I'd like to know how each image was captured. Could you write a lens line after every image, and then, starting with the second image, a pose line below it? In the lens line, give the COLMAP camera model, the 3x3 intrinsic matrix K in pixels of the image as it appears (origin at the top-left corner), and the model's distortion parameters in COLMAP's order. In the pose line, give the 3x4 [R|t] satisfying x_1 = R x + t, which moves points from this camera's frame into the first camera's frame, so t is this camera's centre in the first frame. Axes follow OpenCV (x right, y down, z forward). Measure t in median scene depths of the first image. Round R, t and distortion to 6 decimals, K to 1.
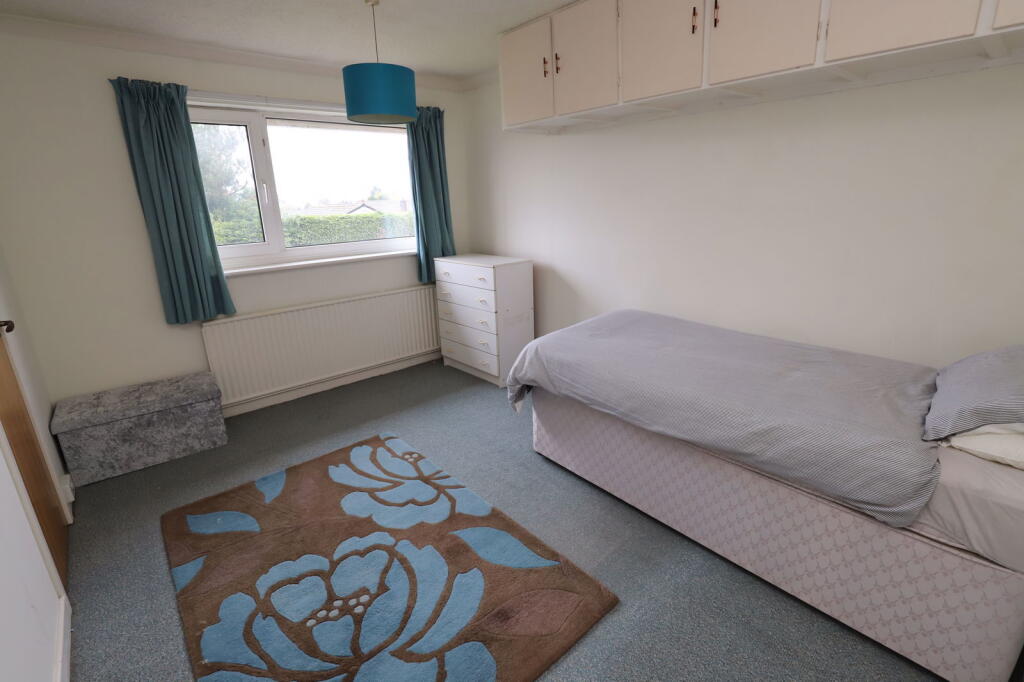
lens RADIAL K [[469.5, 0, 505.8], [0, 469.5, 338.5], [0, 0, 1]] dist [-0.031317, 0.005012]
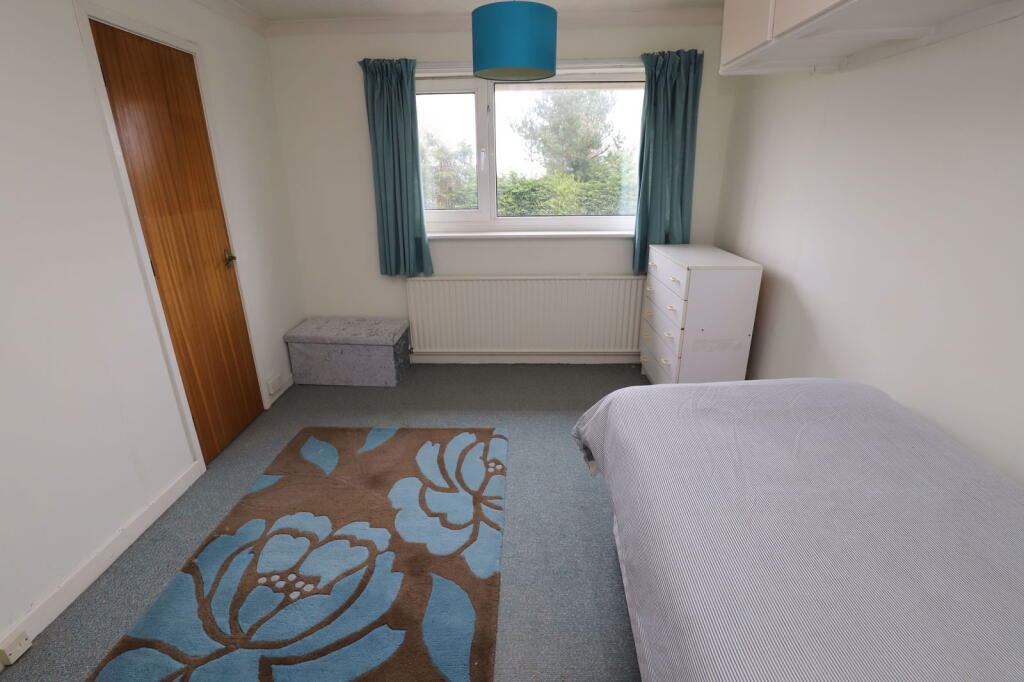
lens RADIAL K [[469.5, 0, 511.5], [0, 469.5, 337.3], [0, 0, 1]] dist [-0.031317, 0.005012]
pose [[0.731832, 0.248923, -0.634396, 0.333456], [-0.204573, 0.968214, 0.143912, -0.123553], [0.650055, 0.024461, 0.759494, 0.343129]]
